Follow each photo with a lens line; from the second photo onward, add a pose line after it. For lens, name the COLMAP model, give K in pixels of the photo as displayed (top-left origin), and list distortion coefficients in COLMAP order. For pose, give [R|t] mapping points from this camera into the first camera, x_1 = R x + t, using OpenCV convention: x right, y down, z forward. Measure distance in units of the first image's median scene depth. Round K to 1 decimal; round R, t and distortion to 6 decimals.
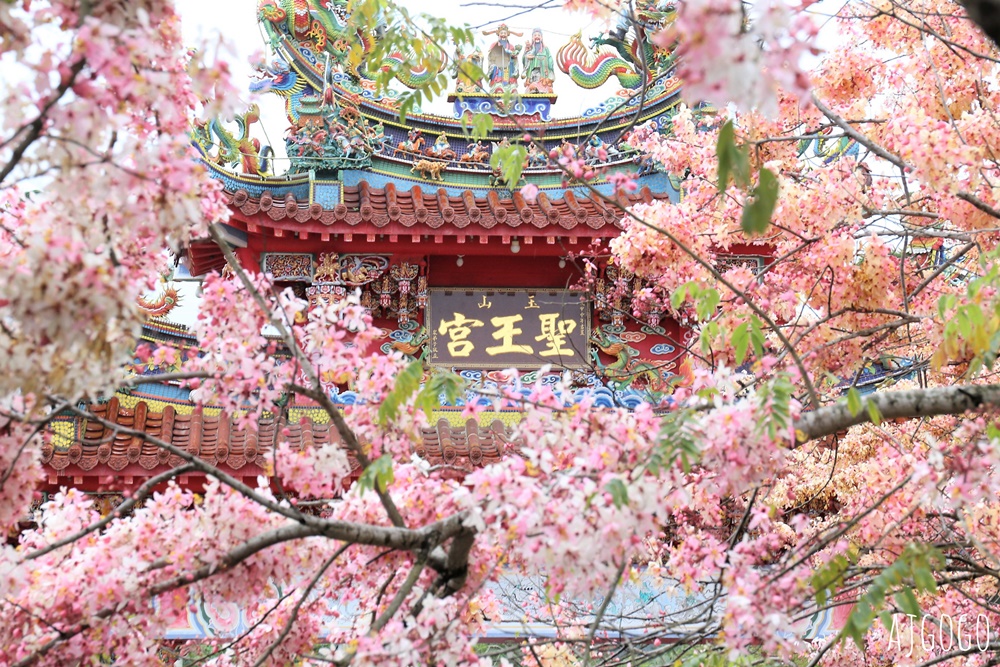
lens RADIAL K [[3037.9, 0, 506.3], [0, 3037.9, 331.0], [0, 0, 1]] dist [0.588678, 0.000000]
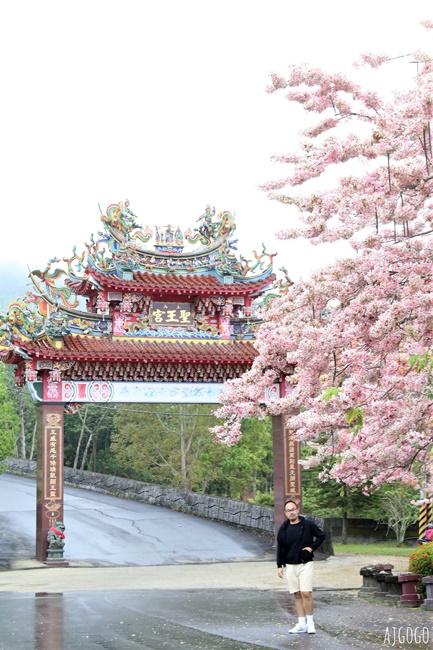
lens RADIAL K [[1337.7, 0, 202.8], [0, 1337.7, 325.2], [0, 0, 1]] dist [0.213058, 0.000000]
pose [[0.964863, 0.026772, 0.261385, -0.365000], [-0.049879, 0.995369, 0.082172, -0.115973], [-0.257975, -0.092322, 0.961731, -0.483089]]
